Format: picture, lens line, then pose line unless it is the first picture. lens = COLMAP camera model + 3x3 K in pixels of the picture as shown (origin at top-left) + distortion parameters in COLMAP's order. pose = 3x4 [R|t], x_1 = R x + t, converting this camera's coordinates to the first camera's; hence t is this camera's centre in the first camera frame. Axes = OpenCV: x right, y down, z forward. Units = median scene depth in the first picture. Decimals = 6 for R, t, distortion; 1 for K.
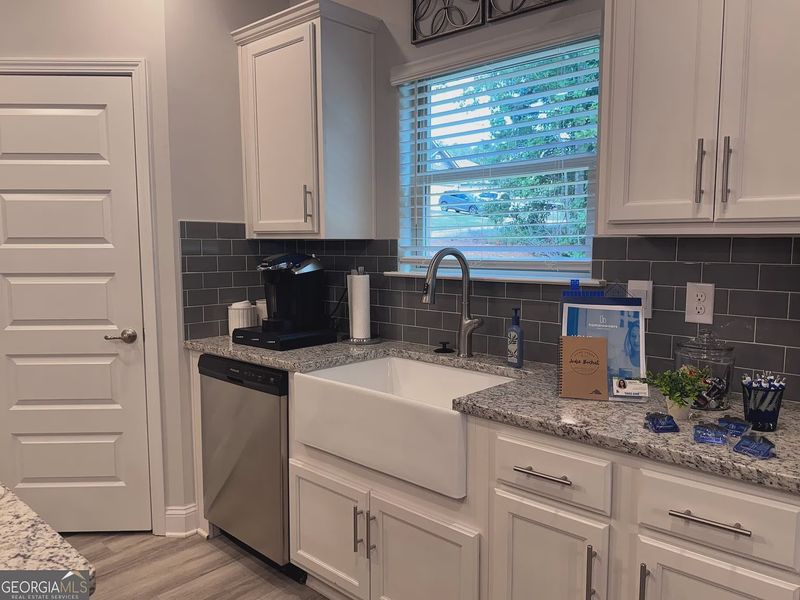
lens RADIAL K [[552.8, 0, 402.6], [0, 552.8, 300.5], [0, 0, 1]] dist [0.067472, -0.111990]
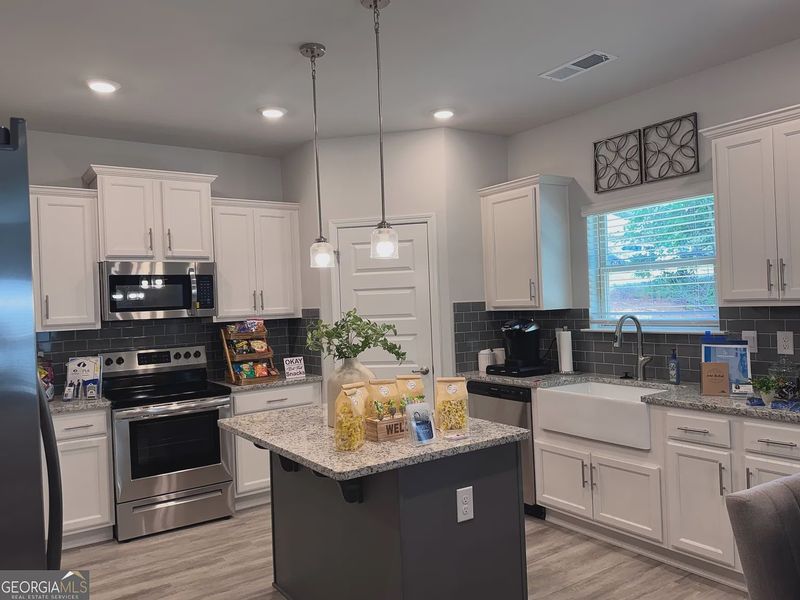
lens RADIAL K [[552.8, 0, 402.6], [0, 552.8, 300.5], [0, 0, 1]] dist [0.067472, -0.111990]
pose [[0.969624, -0.038047, -0.241625, -0.165979], [0.012827, 0.994378, -0.105106, 0.032340], [0.244266, 0.098814, 0.964661, -0.793726]]
